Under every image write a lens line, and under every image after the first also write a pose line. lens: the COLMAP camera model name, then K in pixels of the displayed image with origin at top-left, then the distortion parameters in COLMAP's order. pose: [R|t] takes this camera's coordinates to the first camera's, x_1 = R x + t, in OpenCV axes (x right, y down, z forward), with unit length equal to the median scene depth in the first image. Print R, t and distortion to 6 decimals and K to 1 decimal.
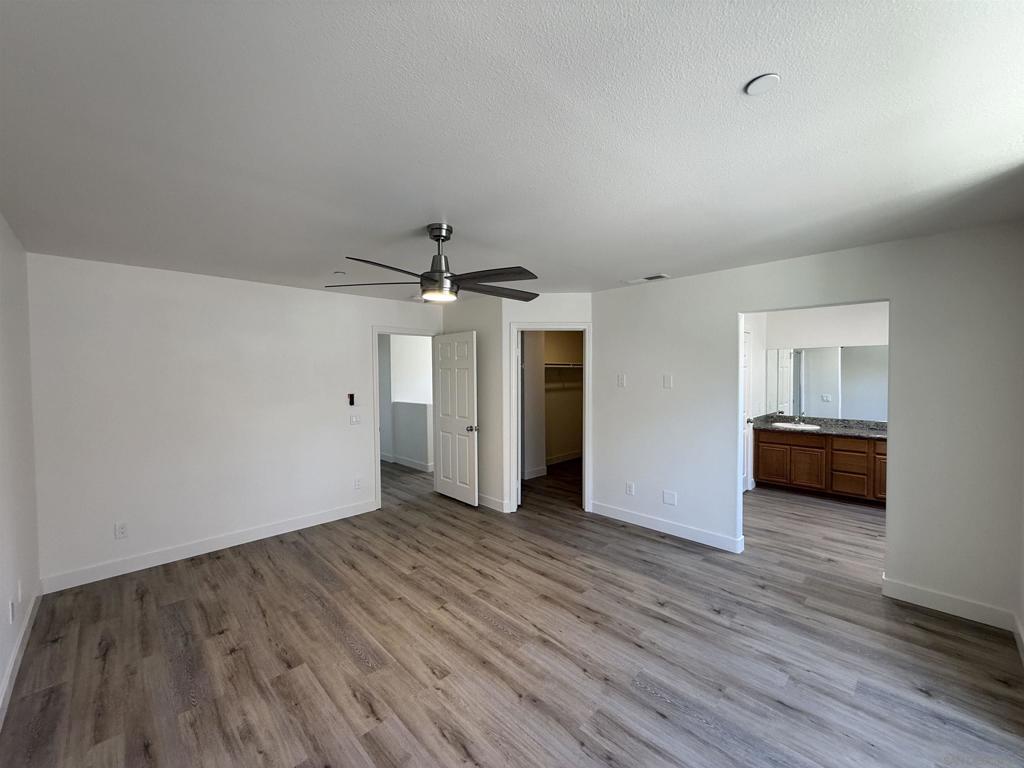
lens RADIAL K [[408.7, 0, 507.2], [0, 408.7, 389.0], [0, 0, 1]] dist [-0.000231, 0.000694]
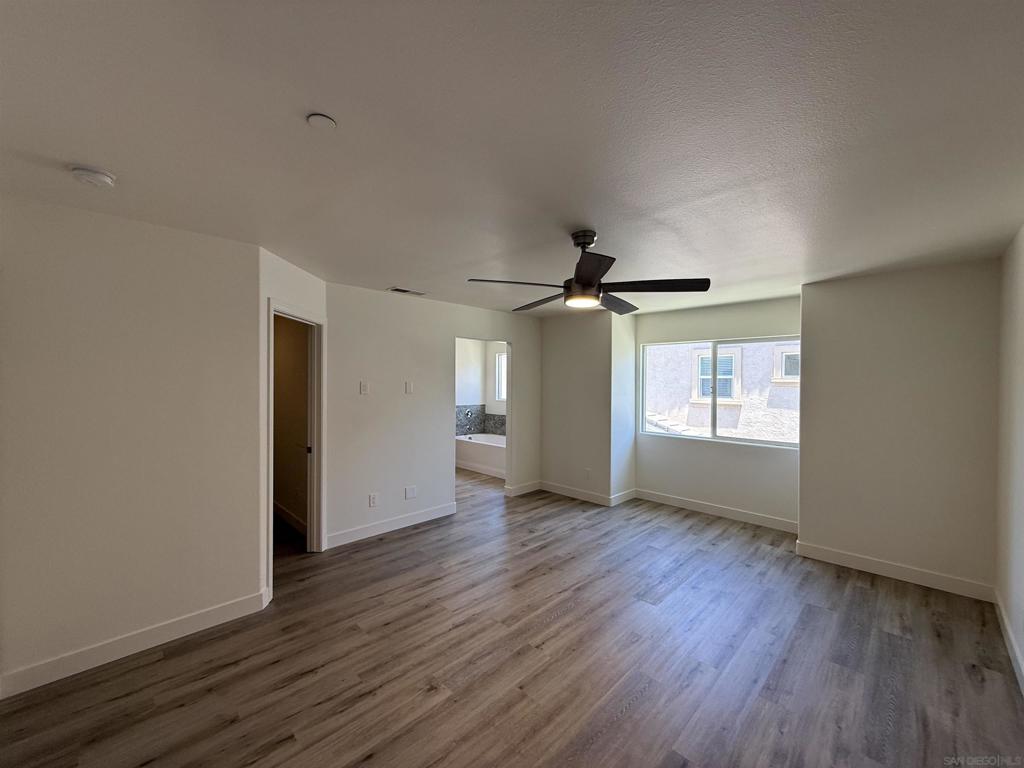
lens RADIAL K [[408.7, 0, 512.7], [0, 408.7, 383.0], [0, 0, 1]] dist [-0.000231, 0.000694]
pose [[-0.017489, -0.000824, 0.999847, -0.946840], [0.034802, 0.999393, 0.001432, -0.030776], [-0.999241, 0.034822, -0.017450, 0.963362]]
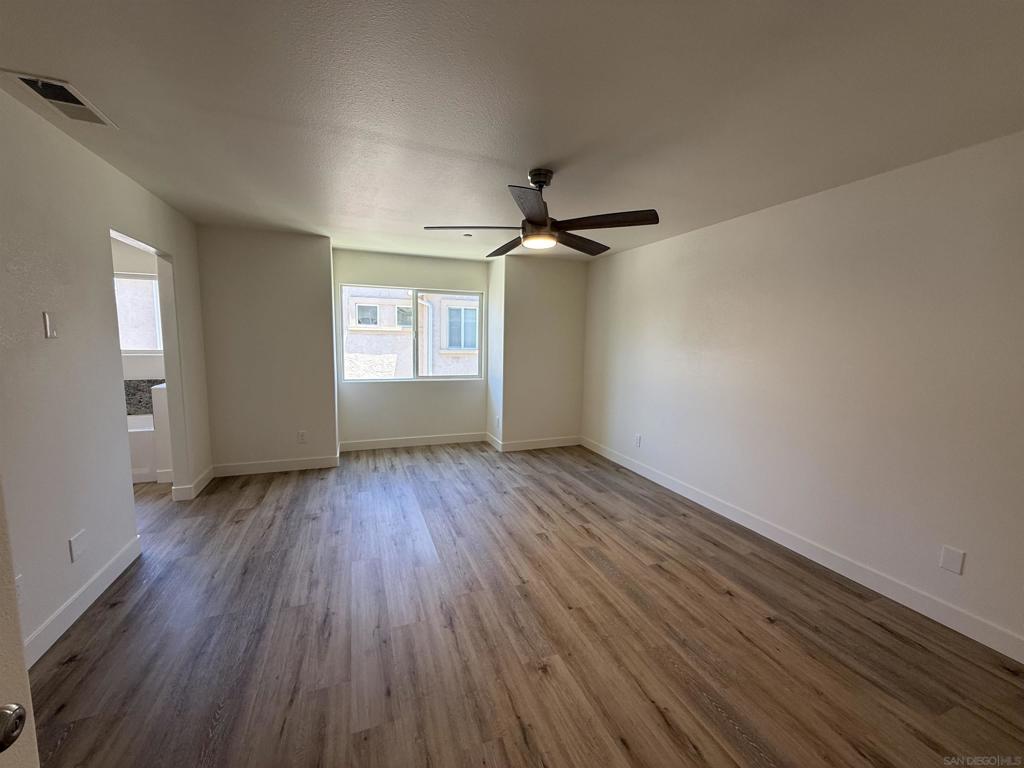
lens RADIAL K [[408.7, 0, 507.6], [0, 408.7, 385.1], [0, 0, 1]] dist [-0.000231, 0.000694]
pose [[-0.916713, -0.057953, 0.395322, -0.417890], [0.004052, 0.988026, 0.154237, -0.028908], [-0.399527, 0.142993, -0.905501, 1.619340]]
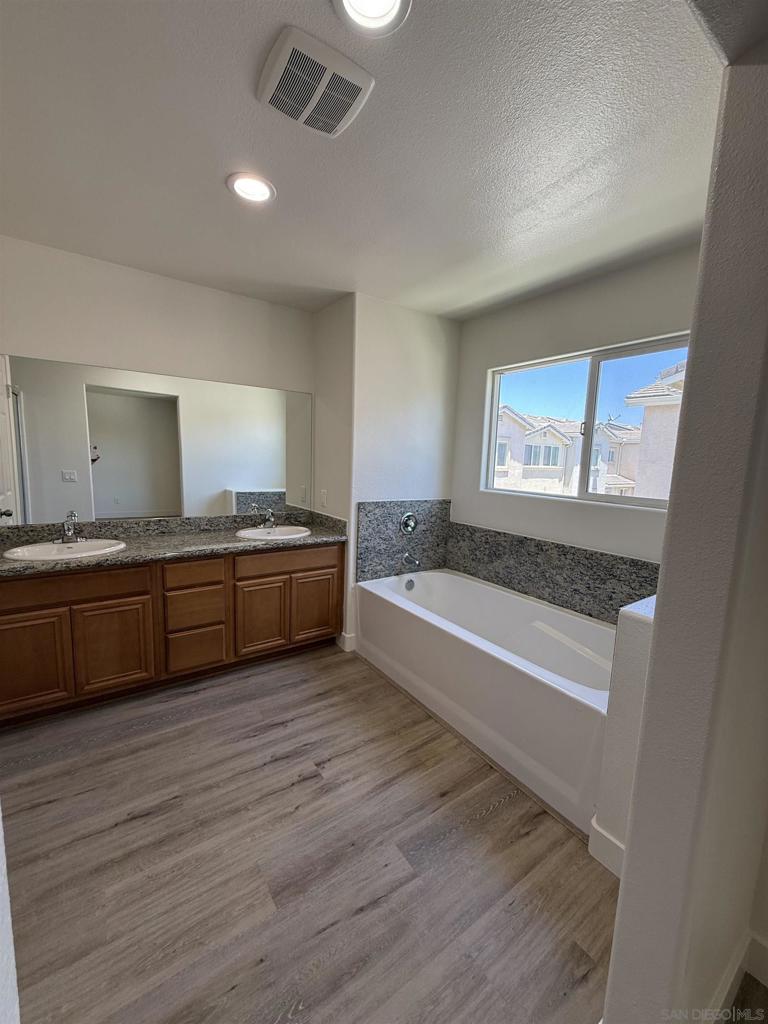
lens RADIAL K [[408.7, 0, 388.4], [0, 408.7, 506.1], [0, 0, 1]] dist [-0.000231, 0.000694]
pose [[0.153850, -0.103806, 0.982626, 0.627465], [0.002217, 0.994500, 0.104713, 0.008490], [-0.988092, -0.013932, 0.153233, 1.097718]]
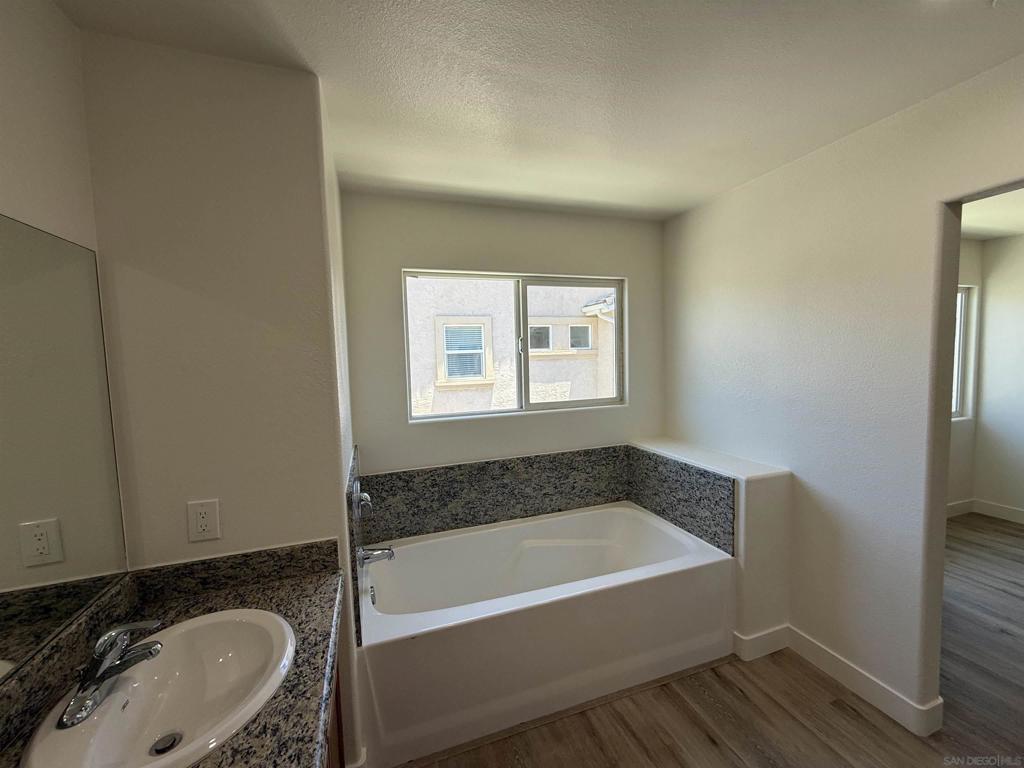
lens RADIAL K [[408.7, 0, 506.4], [0, 408.7, 379.5], [0, 0, 1]] dist [-0.000231, 0.000694]
pose [[-0.904251, 0.009527, 0.426896, 1.167310], [0.053247, 0.994463, 0.090594, -0.067831], [-0.423669, 0.104651, -0.899752, 1.650758]]
